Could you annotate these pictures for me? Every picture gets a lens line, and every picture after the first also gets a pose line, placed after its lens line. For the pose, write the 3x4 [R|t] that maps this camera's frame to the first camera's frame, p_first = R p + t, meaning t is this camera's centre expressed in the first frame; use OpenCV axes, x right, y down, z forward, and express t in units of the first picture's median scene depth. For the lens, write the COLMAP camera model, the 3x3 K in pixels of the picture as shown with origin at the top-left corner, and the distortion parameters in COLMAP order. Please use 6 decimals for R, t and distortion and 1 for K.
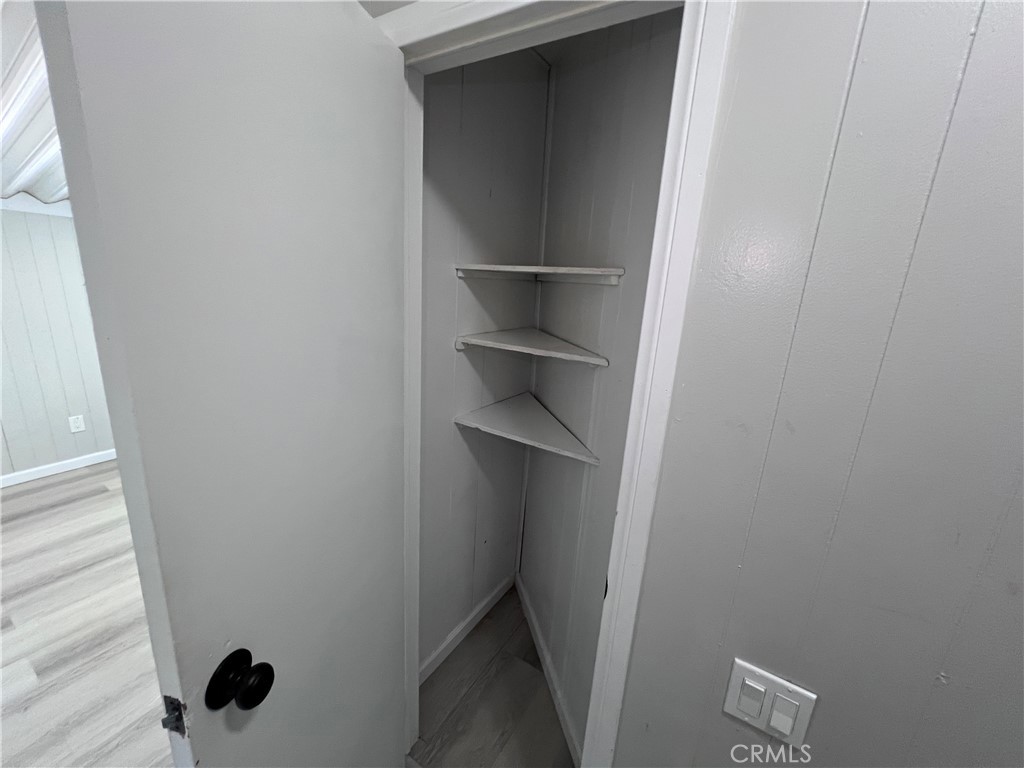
lens RADIAL K [[414.1, 0, 512.0], [0, 414.1, 384.0], [0, 0, 1]] dist [-0.000368, -0.000147]
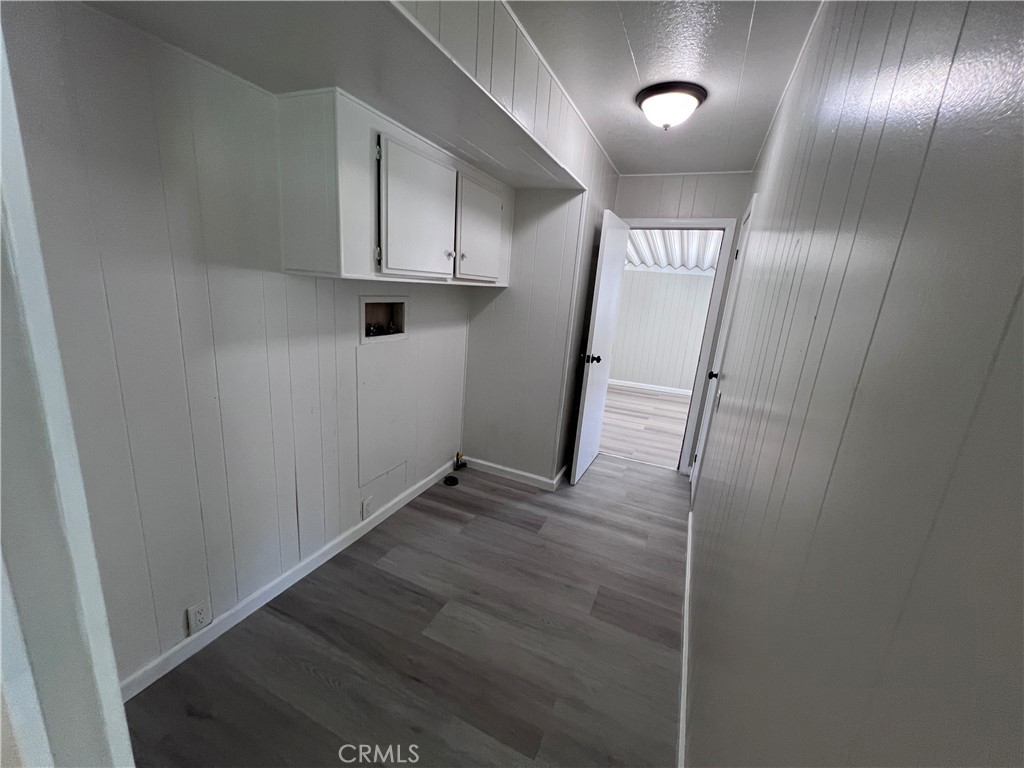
lens RADIAL K [[409.4, 0, 513.4], [0, 409.4, 384.9], [0, 0, 1]] dist [-0.000435, 0.000527]
pose [[0.142294, 0.191636, -0.971096, 1.001485], [-0.310575, 0.940179, 0.140027, 0.184058], [0.939838, 0.281673, 0.193299, -0.361671]]
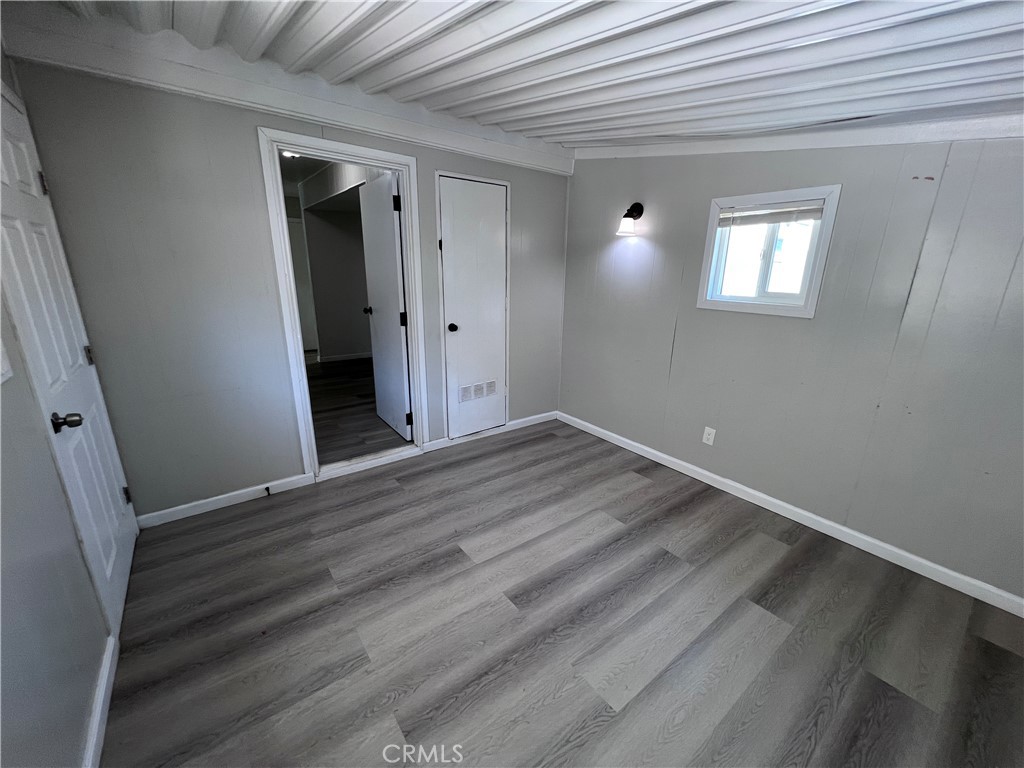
lens RADIAL K [[409.4, 0, 513.4], [0, 409.4, 384.9], [0, 0, 1]] dist [-0.000435, 0.000527]
pose [[-0.936586, -0.169374, 0.306789, -1.048355], [0.010297, 0.861765, 0.507204, -0.270264], [-0.350287, 0.478199, -0.805373, 1.132711]]
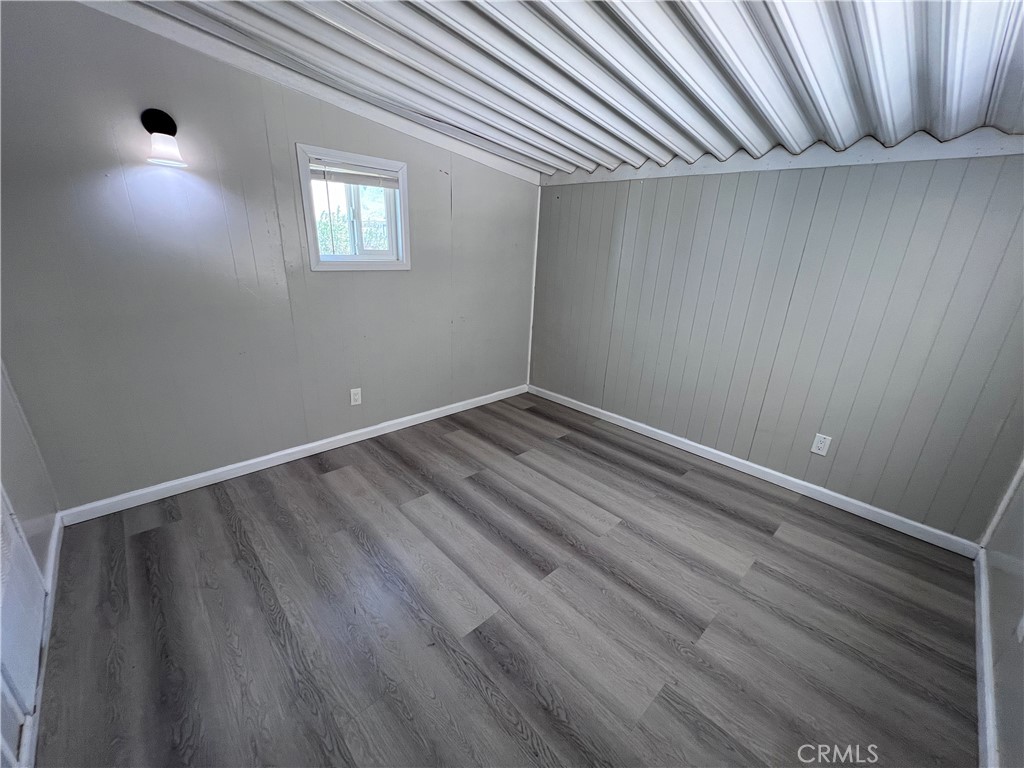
lens RADIAL K [[409.4, 0, 513.4], [0, 409.4, 384.9], [0, 0, 1]] dist [-0.000435, 0.000527]
pose [[-0.242425, 0.254186, -0.936280, -0.268420], [-0.296426, 0.899511, 0.320956, -0.099327], [0.923776, 0.355345, -0.142716, 0.660326]]
